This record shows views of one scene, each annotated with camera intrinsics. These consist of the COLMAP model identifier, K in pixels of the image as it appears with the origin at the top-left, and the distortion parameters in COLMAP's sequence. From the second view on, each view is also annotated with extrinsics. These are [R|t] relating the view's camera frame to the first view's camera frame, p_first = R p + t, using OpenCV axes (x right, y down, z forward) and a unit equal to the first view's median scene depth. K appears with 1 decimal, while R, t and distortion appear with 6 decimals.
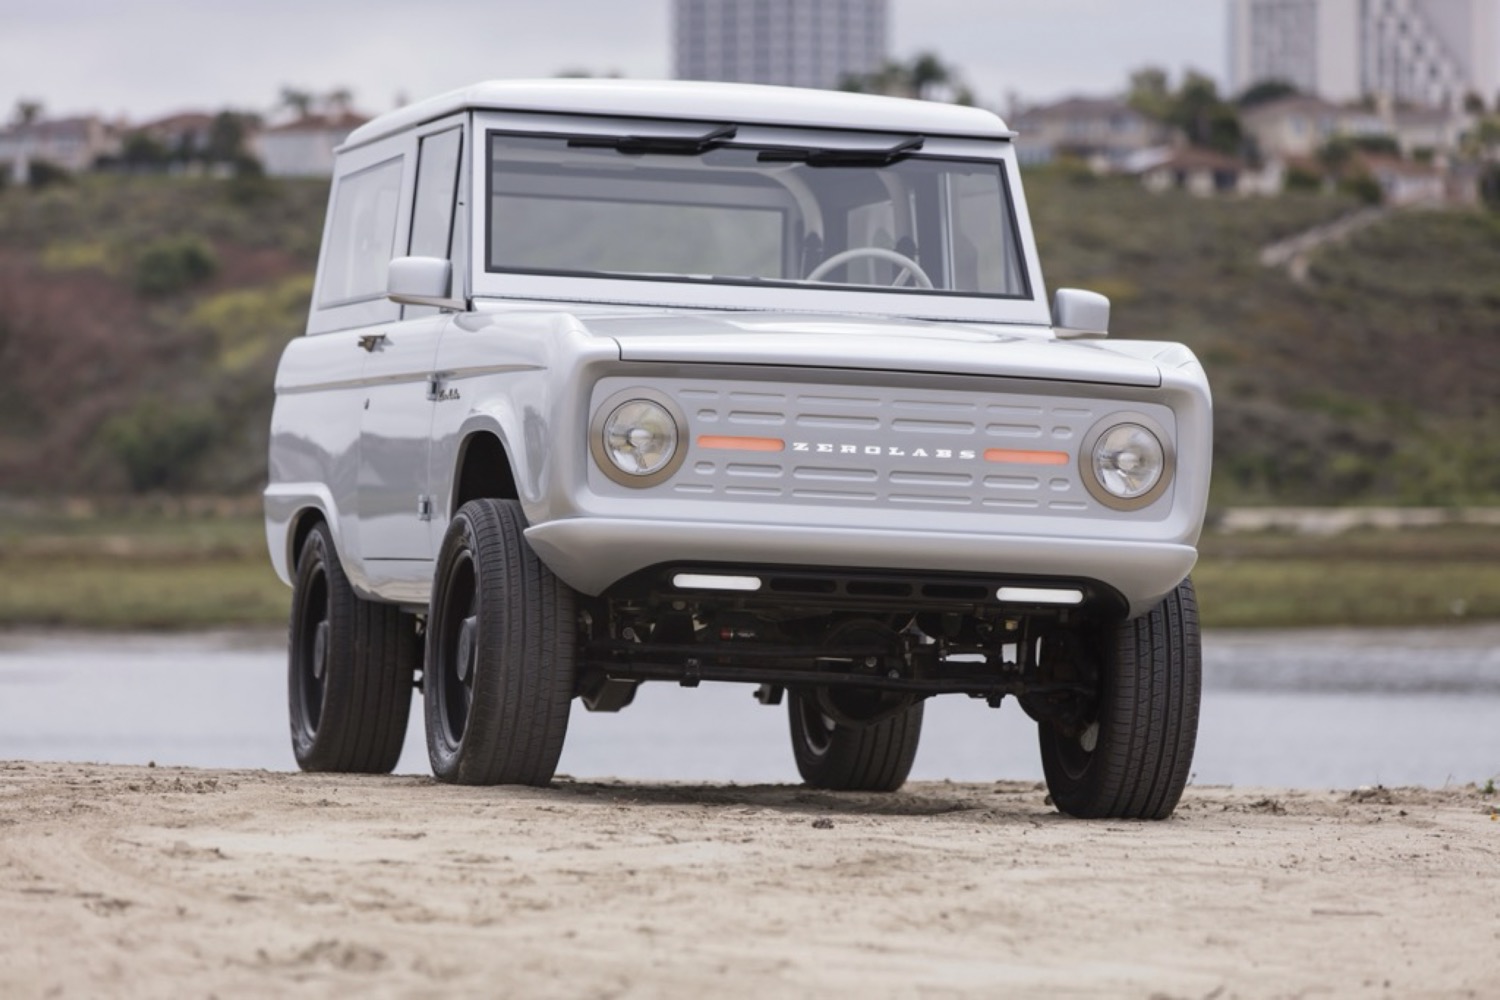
lens RADIAL K [[7786.1, 0, 750.0], [0, 7786.1, 500.0], [0, 0, 1]] dist [-0.339981, -6.681201]
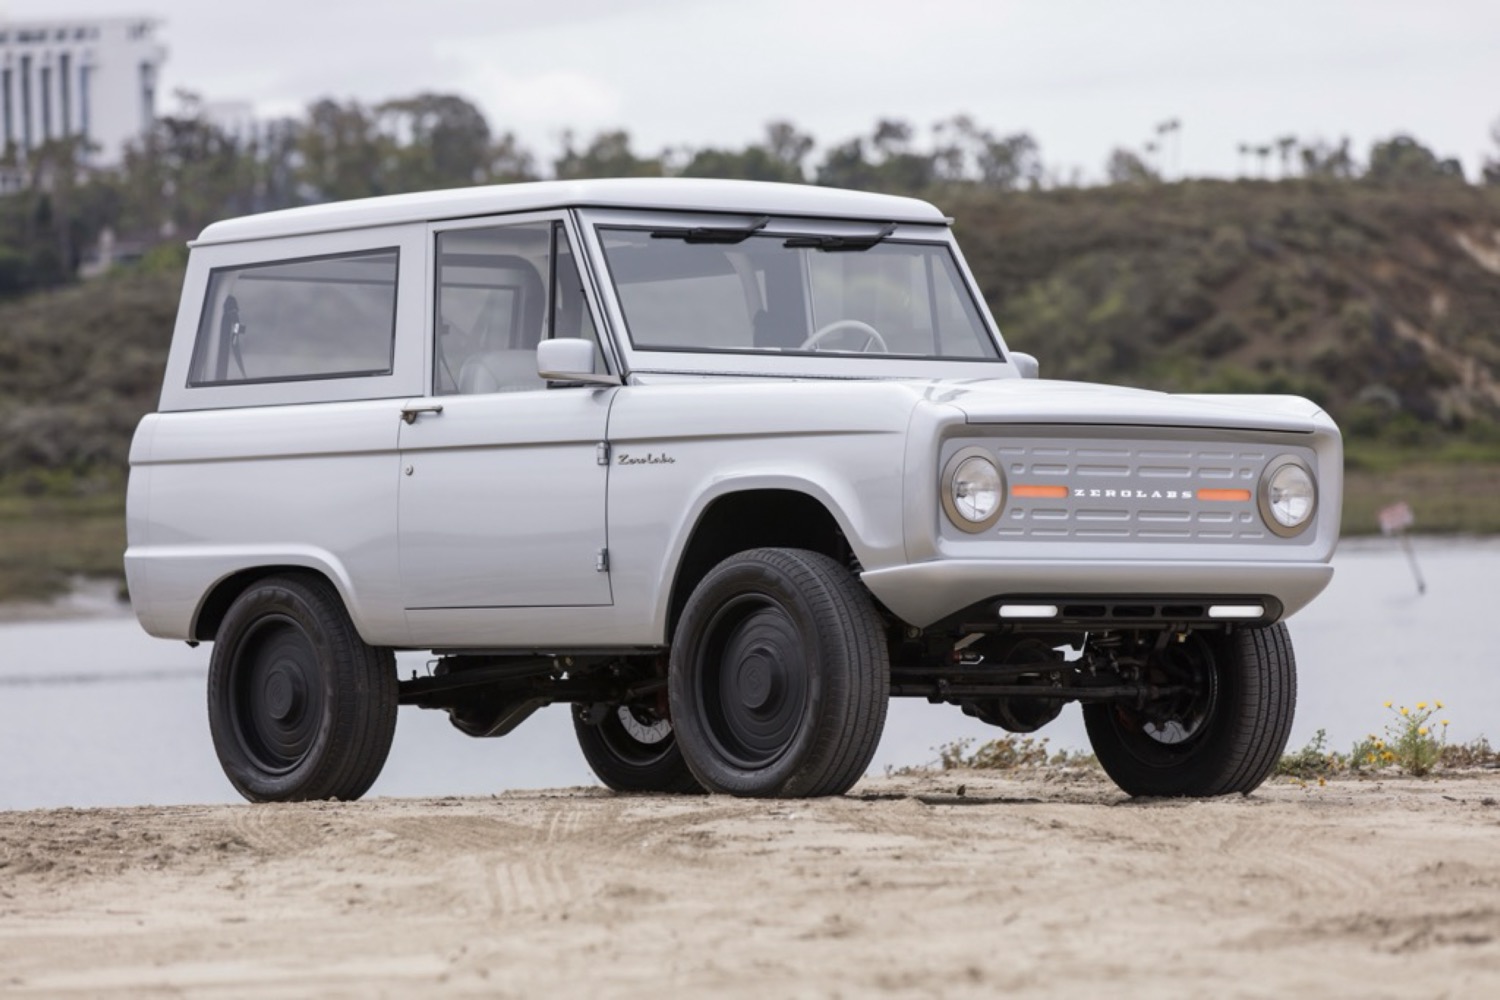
lens RADIAL K [[7786.1, 0, 750.0], [0, 7786.1, 500.0], [0, 0, 1]] dist [-0.339981, -6.681201]
pose [[0.891133, -0.035412, 0.452358, -0.559686], [0.036174, 0.999321, 0.006968, -0.015494], [-0.452298, 0.010154, 0.891809, -0.022515]]
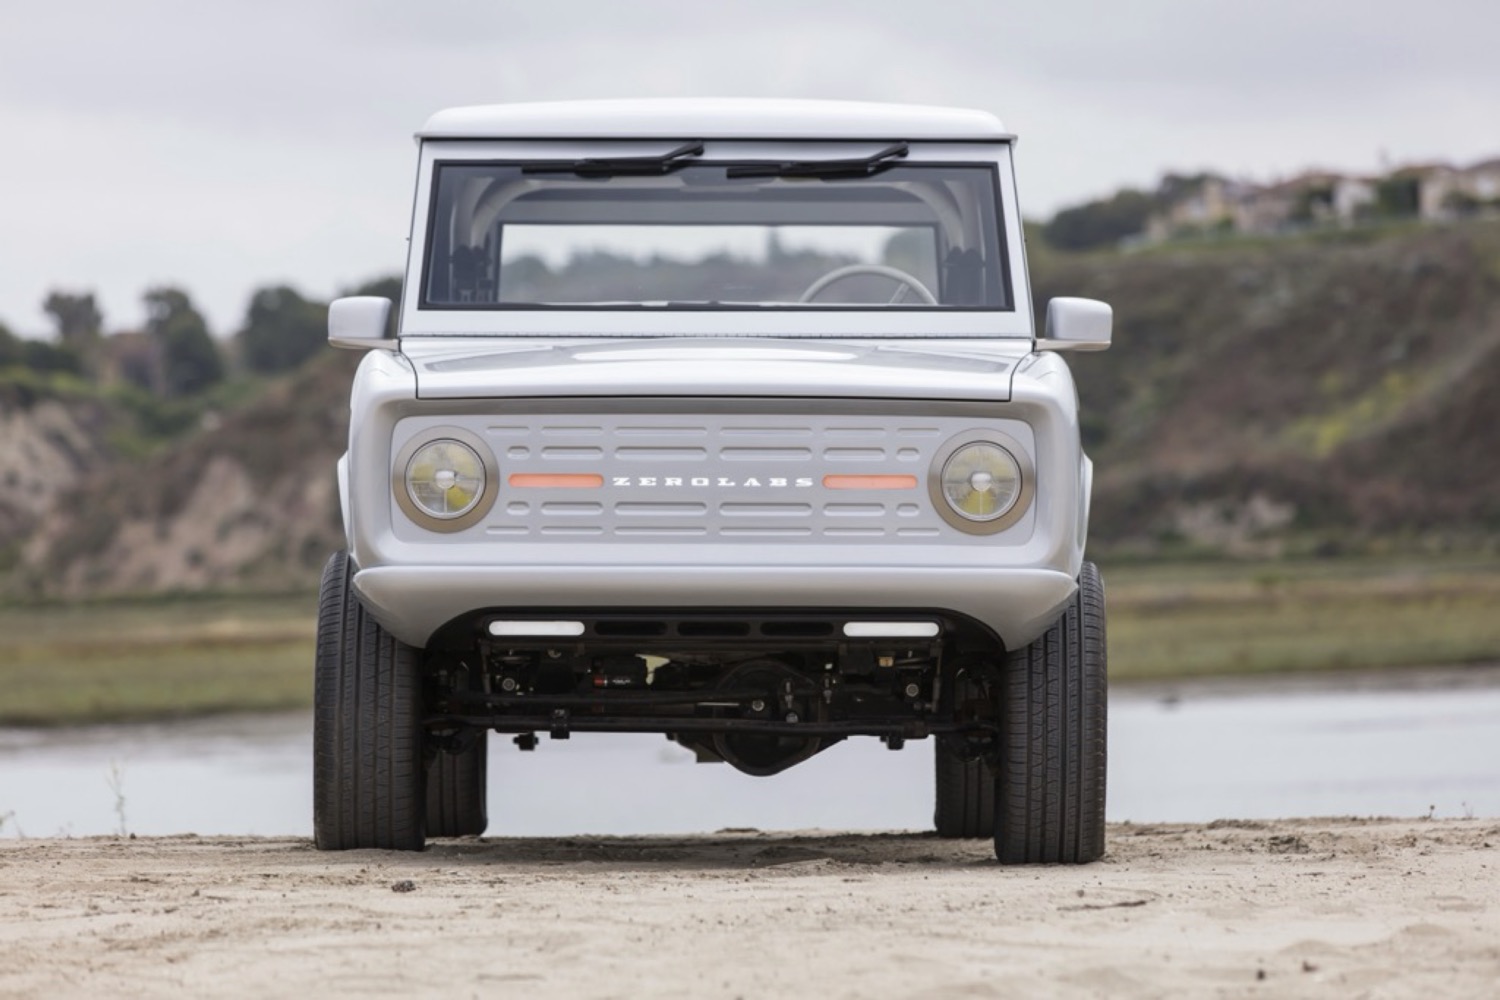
lens RADIAL K [[7786.1, 0, 750.0], [0, 7786.1, 500.0], [0, 0, 1]] dist [-0.339981, -6.681201]
pose [[0.971796, -0.040913, -0.232248, 0.236899], [0.039998, 0.999162, -0.008648, 0.004105], [0.232407, -0.000885, 0.972618, 0.085867]]
